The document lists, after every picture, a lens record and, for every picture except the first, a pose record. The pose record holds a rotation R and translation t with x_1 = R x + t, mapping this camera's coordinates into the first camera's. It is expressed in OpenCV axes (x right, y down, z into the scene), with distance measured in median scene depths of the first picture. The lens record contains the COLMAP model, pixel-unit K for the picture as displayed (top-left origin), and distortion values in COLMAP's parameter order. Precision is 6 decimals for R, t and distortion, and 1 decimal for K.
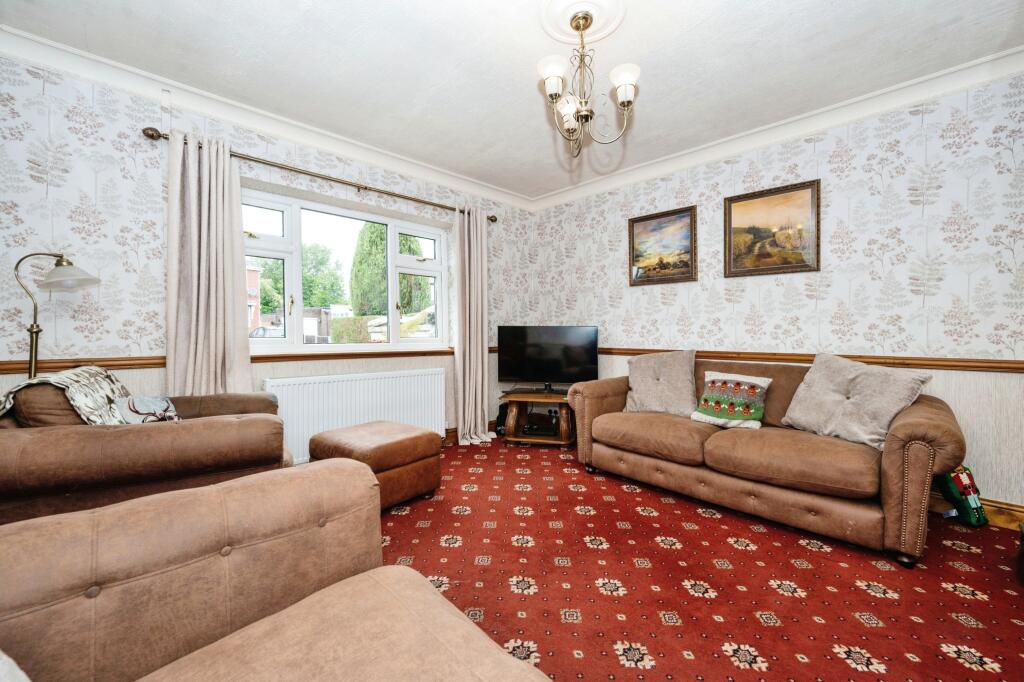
lens RADIAL K [[430.5, 0, 516.6], [0, 430.5, 331.8], [0, 0, 1]] dist [0.034736, -0.000175]
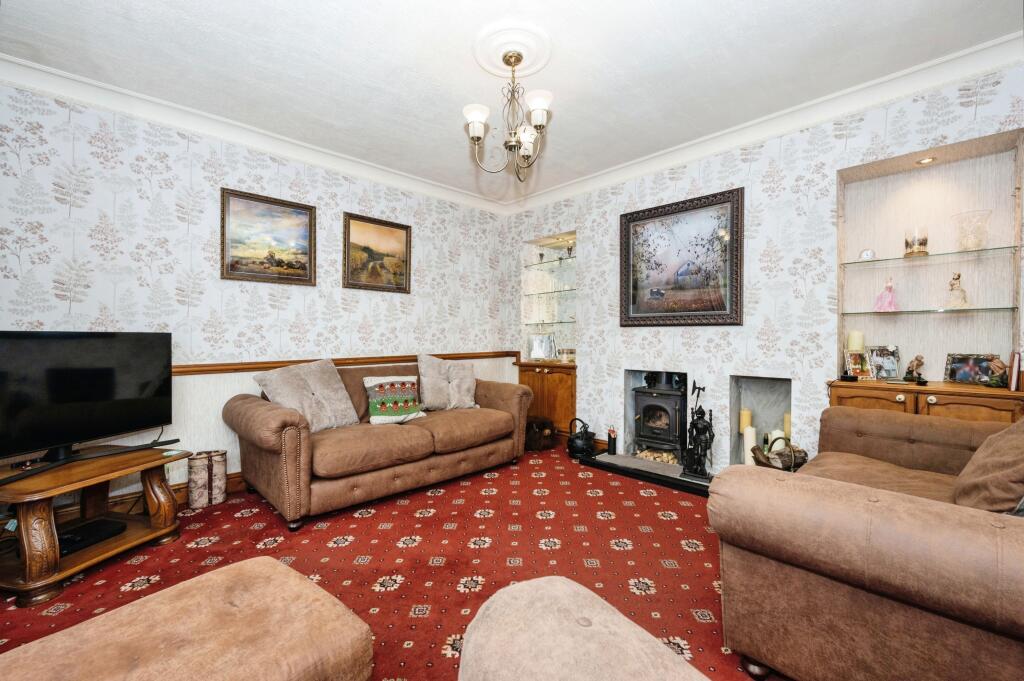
lens RADIAL K [[430.5, 0, 516.6], [0, 430.5, 331.3], [0, 0, 1]] dist [0.034736, -0.000175]
pose [[0.012352, 0.009601, 0.999878, -0.562883], [0.008009, 0.999921, -0.009700, -0.006524], [-0.999892, 0.008128, 0.012274, 0.583472]]
